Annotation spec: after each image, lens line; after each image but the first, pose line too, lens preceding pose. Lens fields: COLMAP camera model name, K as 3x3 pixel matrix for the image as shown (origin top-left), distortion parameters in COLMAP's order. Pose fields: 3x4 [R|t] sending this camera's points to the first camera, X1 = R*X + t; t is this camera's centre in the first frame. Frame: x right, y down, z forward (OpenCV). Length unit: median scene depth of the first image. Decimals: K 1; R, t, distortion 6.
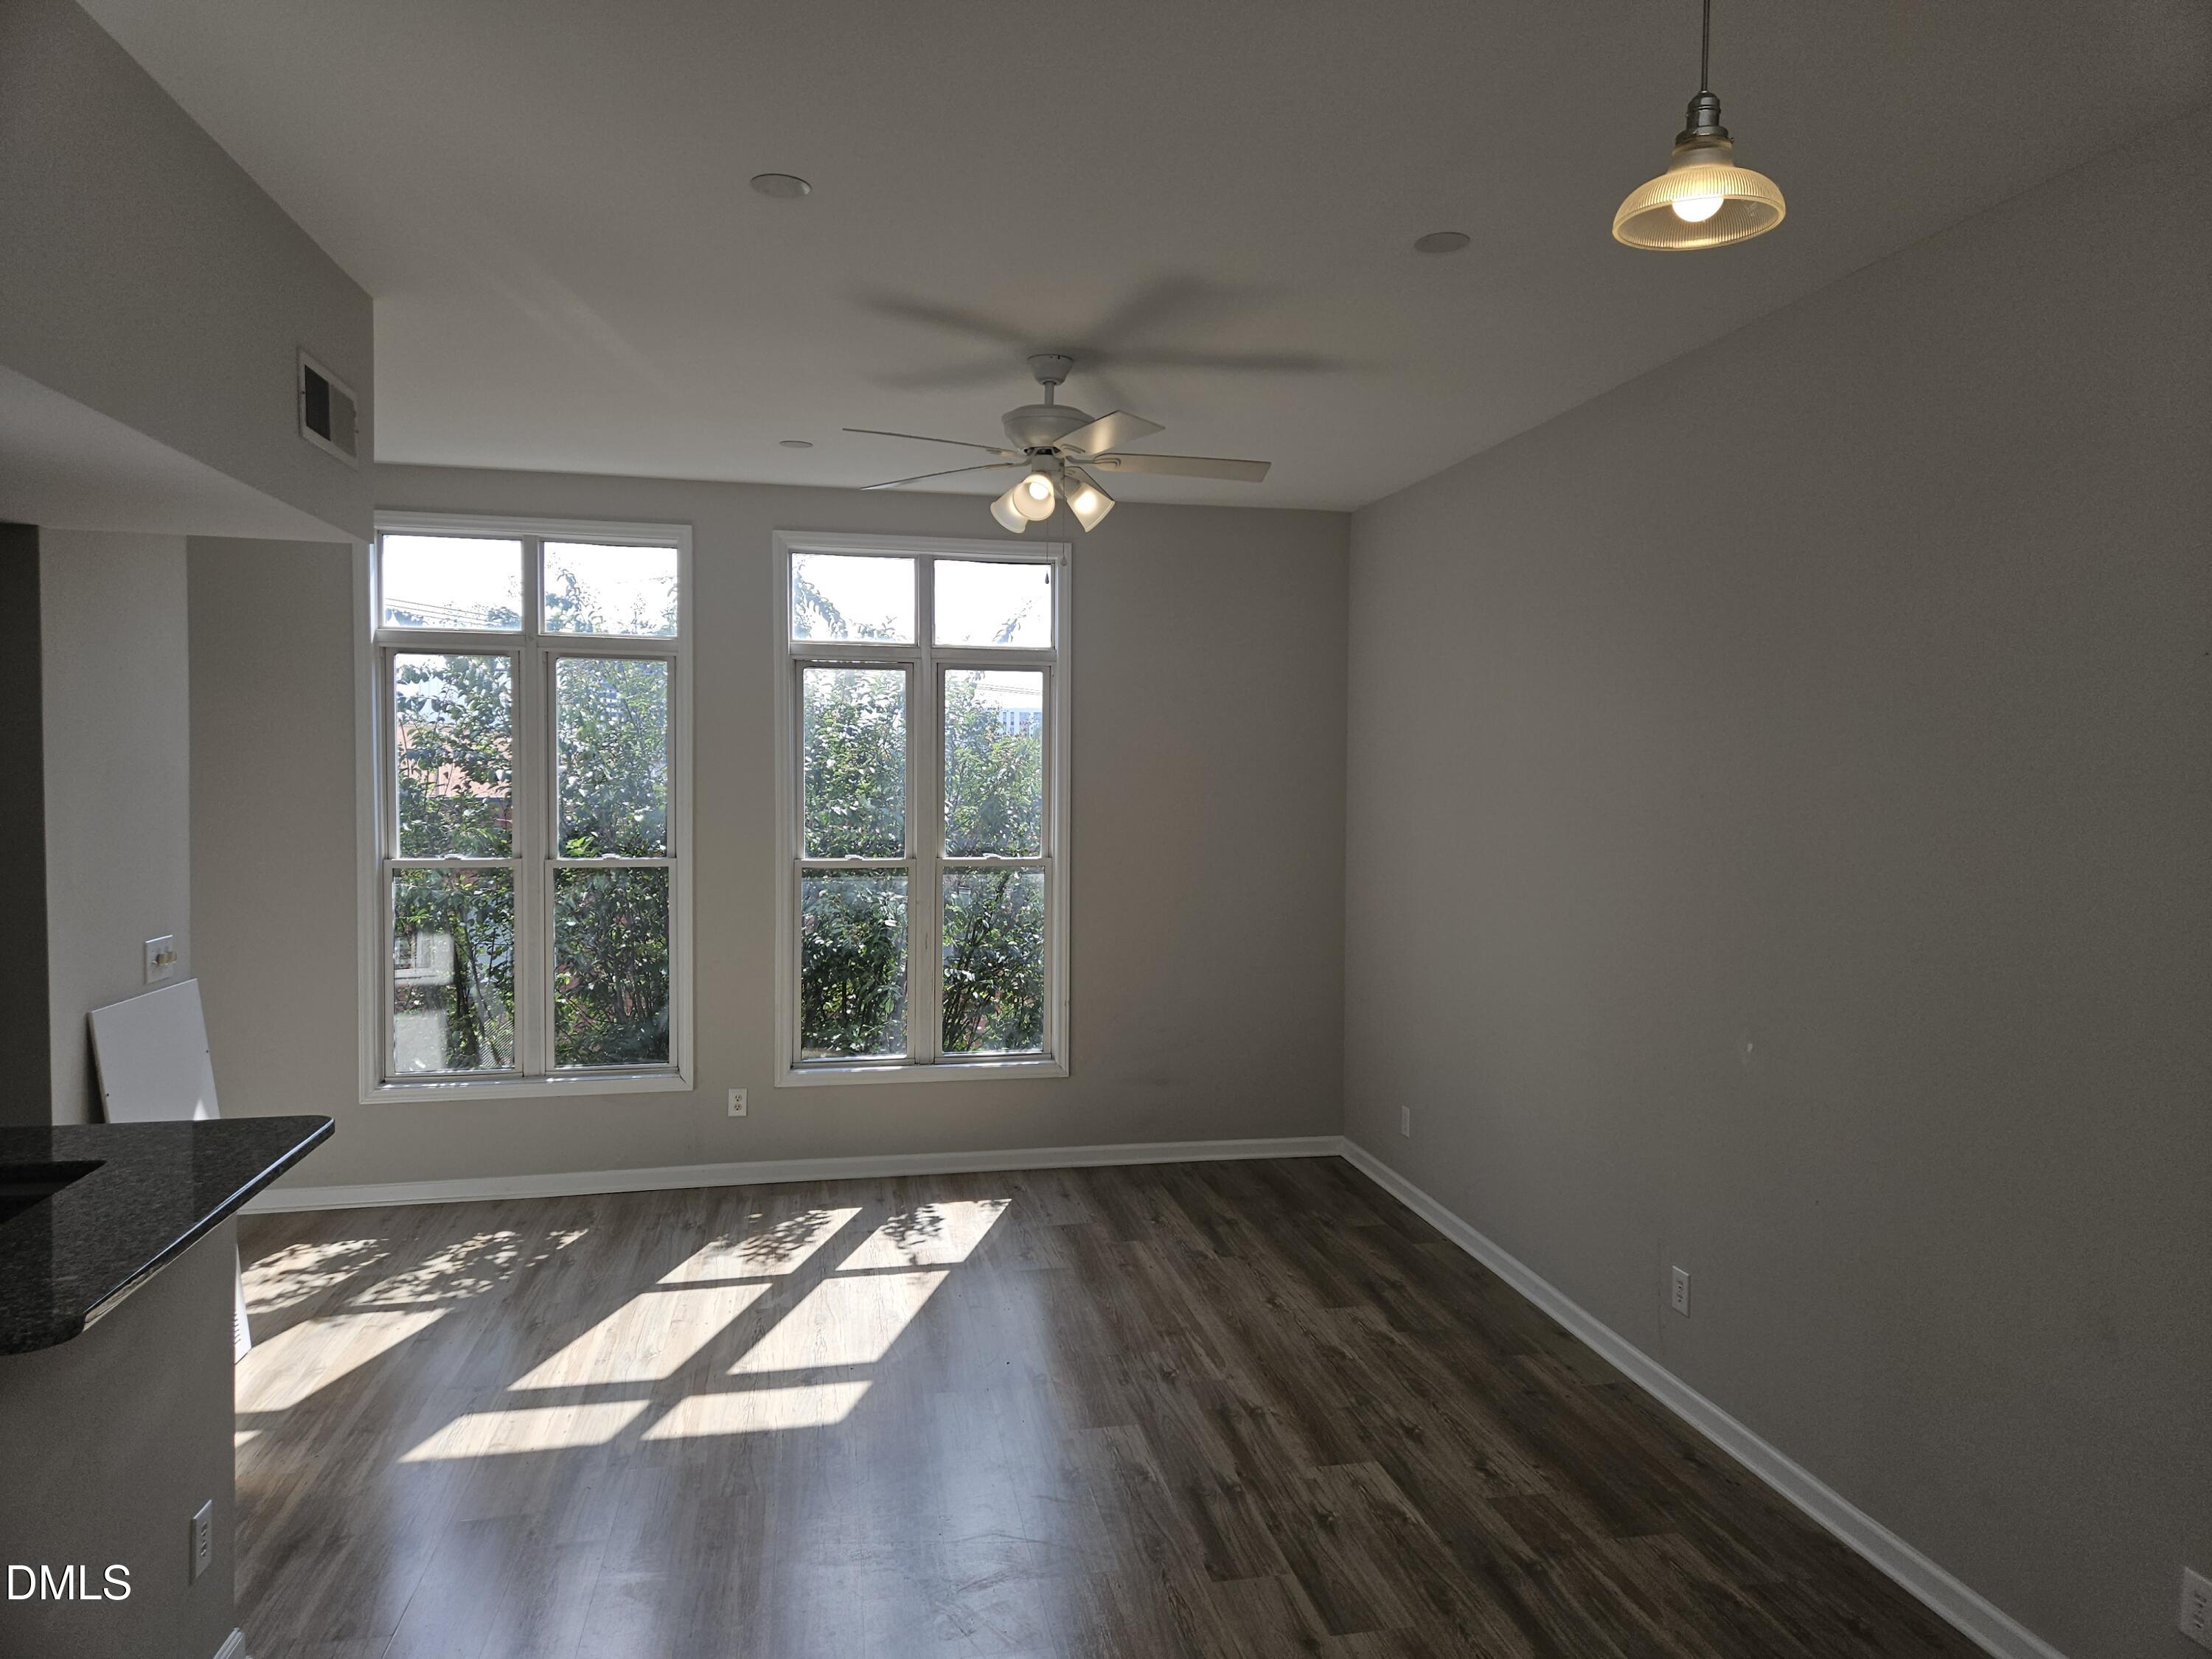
lens RADIAL K [[1476.0, 0, 1122.1], [0, 1476.0, 821.7], [0, 0, 1]] dist [0.055927, -0.049669]
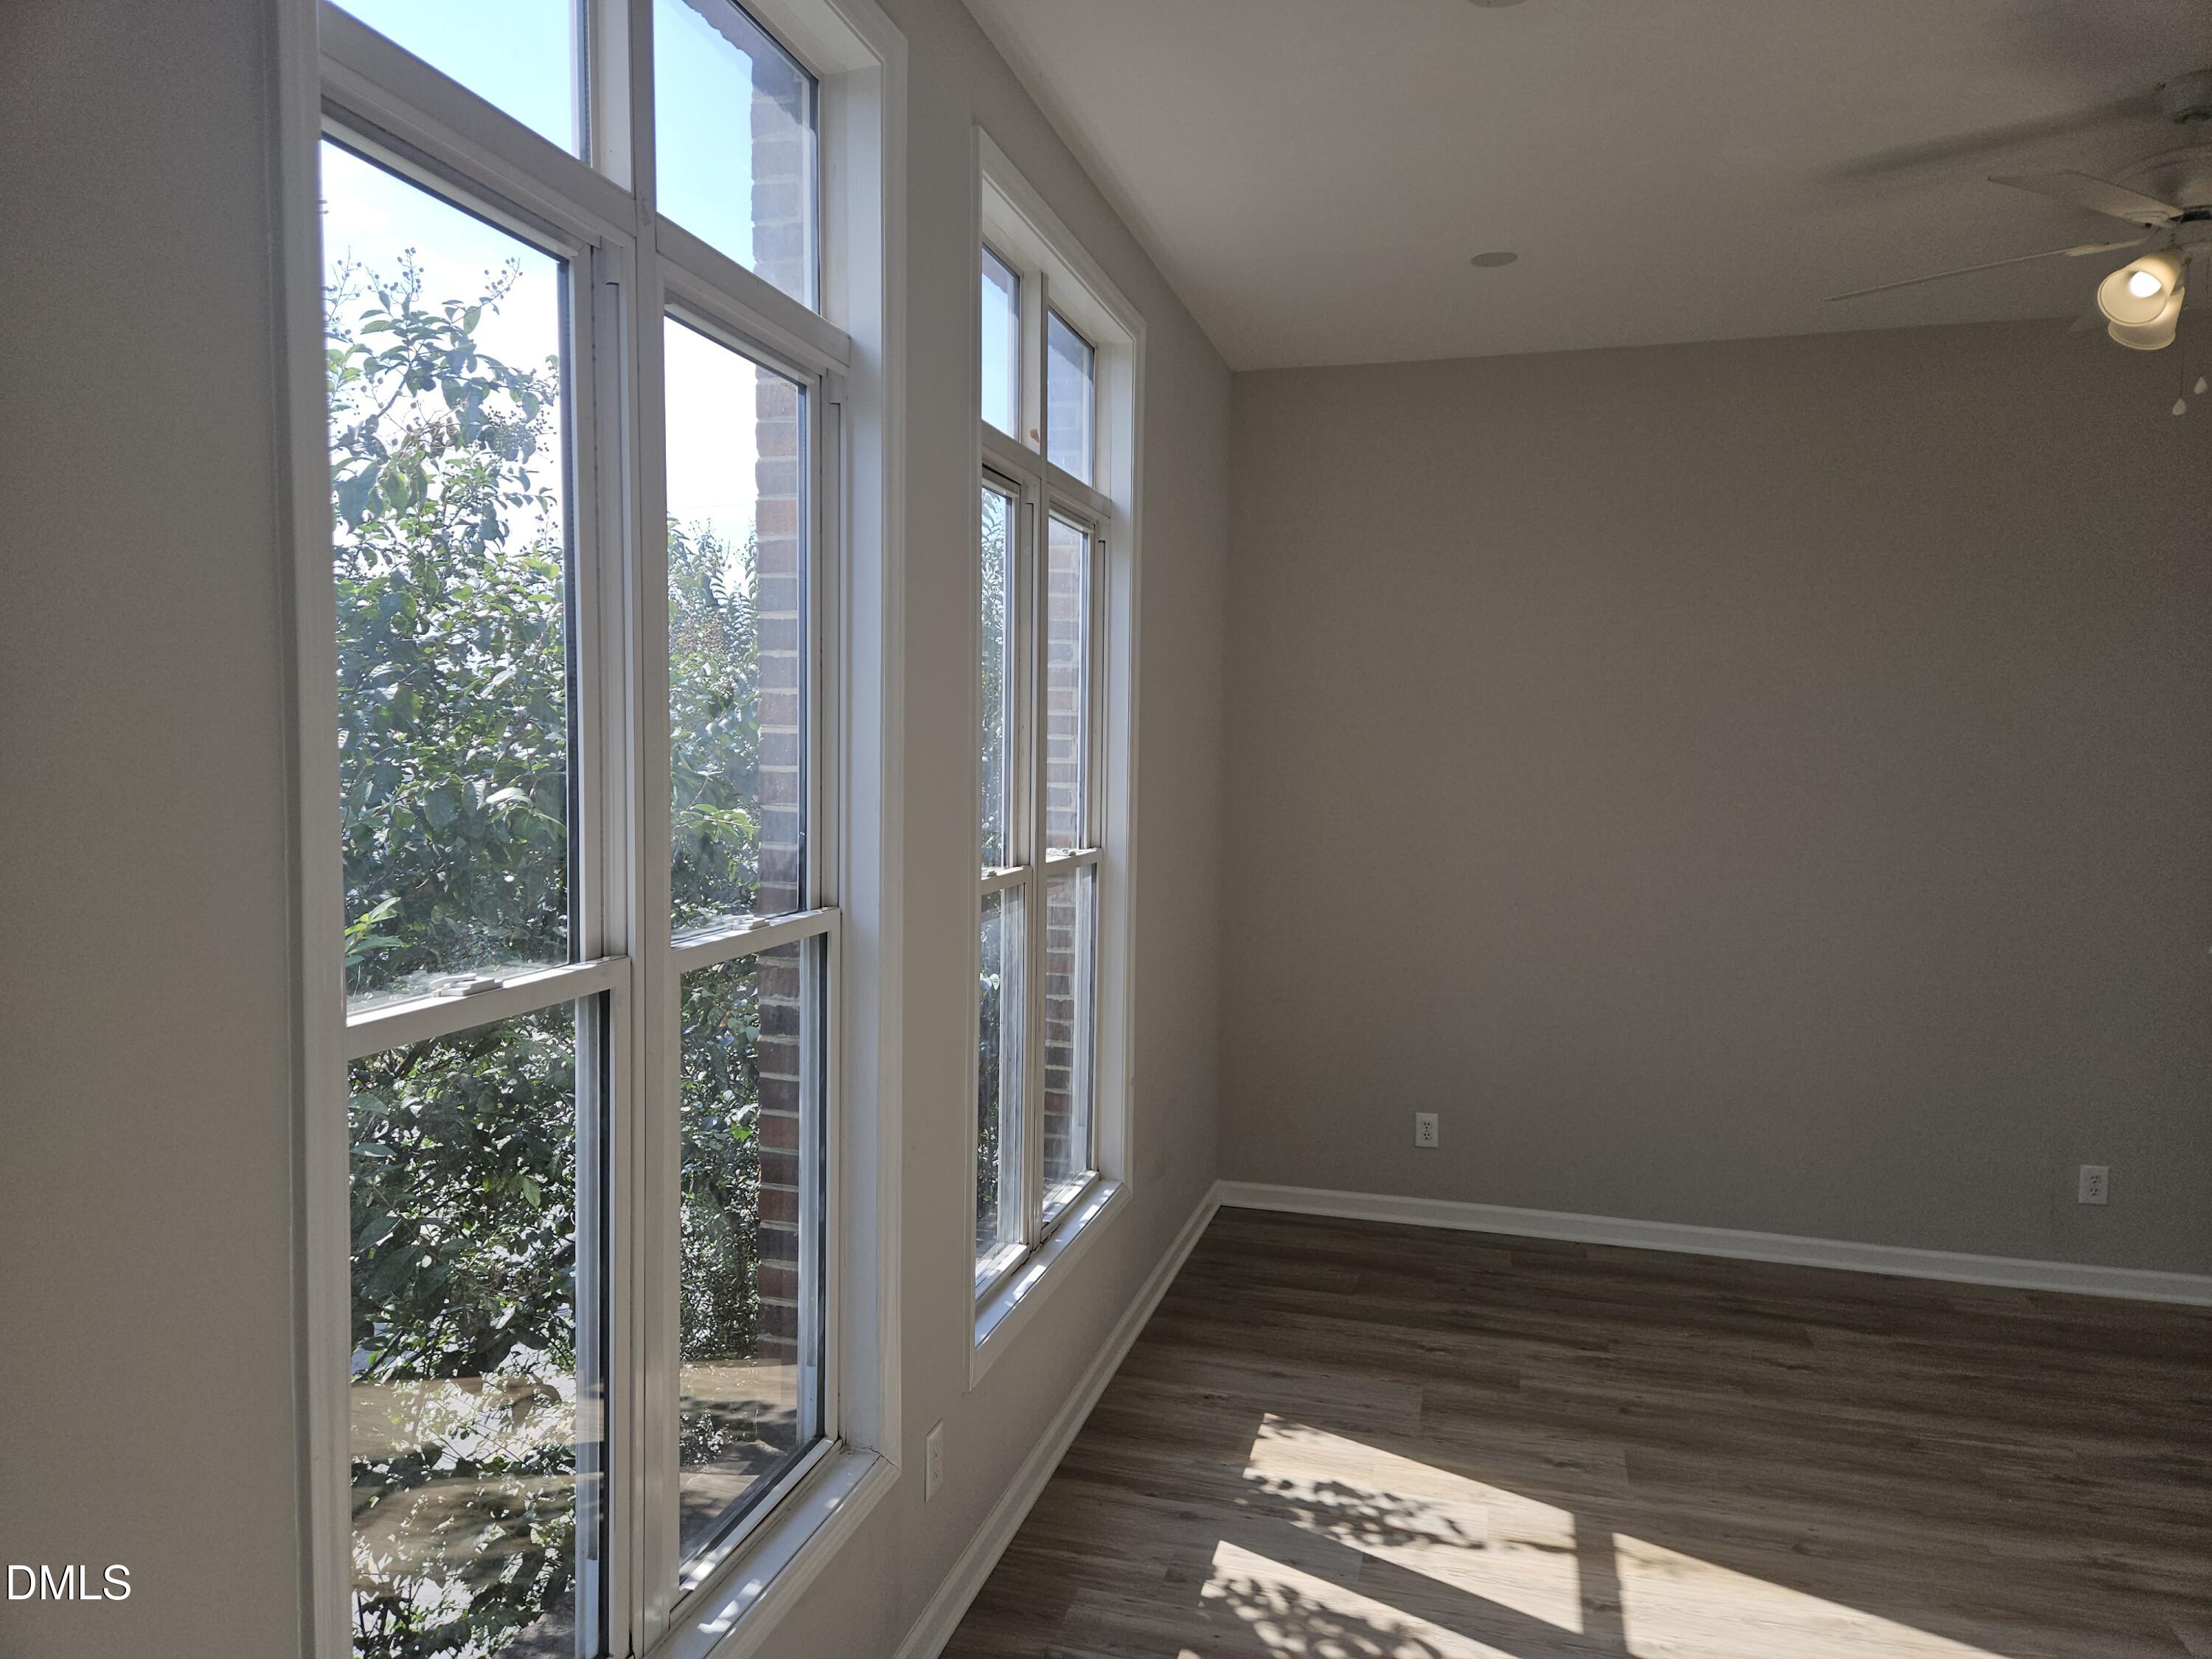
lens RADIAL K [[1476.0, 0, 1084.8], [0, 1476.0, 840.9], [0, 0, 1]] dist [0.055927, -0.049669]
pose [[0.461703, -0.061543, 0.884897, -0.678306], [0.028893, 0.998104, 0.054342, -0.013595], [-0.886564, 0.000477, 0.462606, 0.844043]]
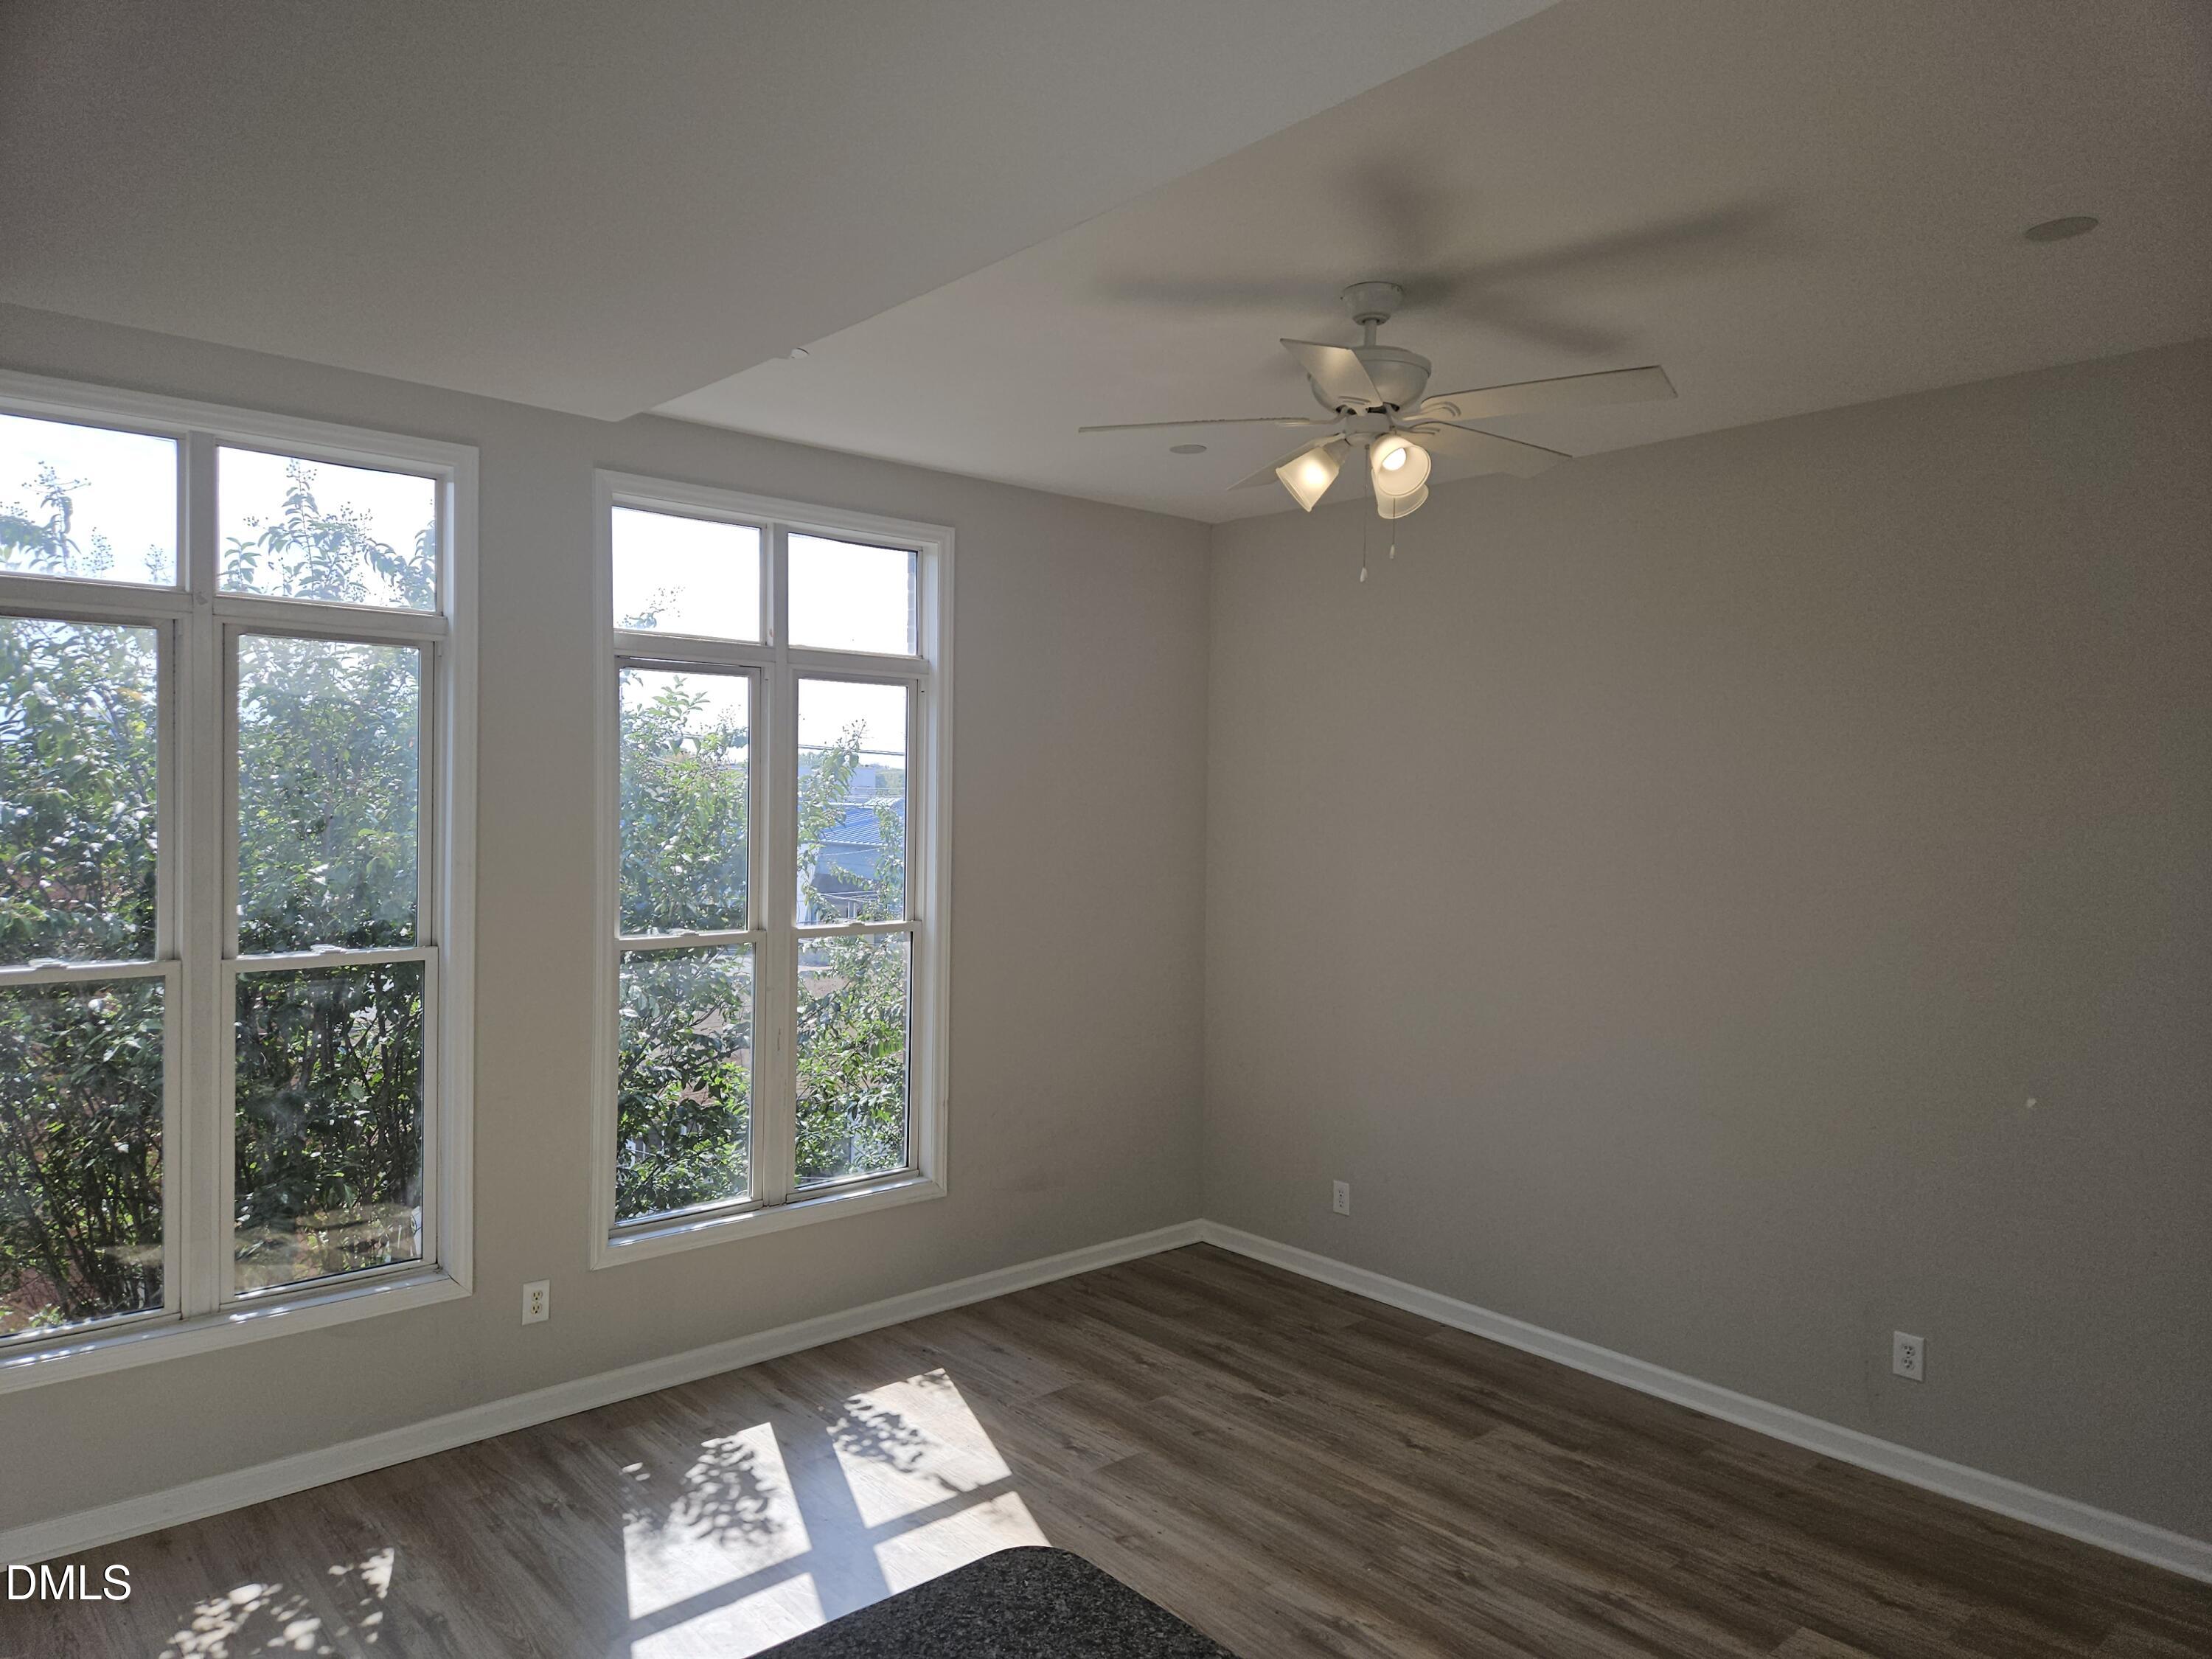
lens RADIAL K [[1476.0, 0, 1116.1], [0, 1476.0, 826.9], [0, 0, 1]] dist [0.055927, -0.049669]
pose [[0.866091, -0.007692, 0.499828, -0.410096], [0.013524, 0.999876, -0.008046, -0.021553], [-0.499704, 0.013728, 0.866087, 0.300288]]
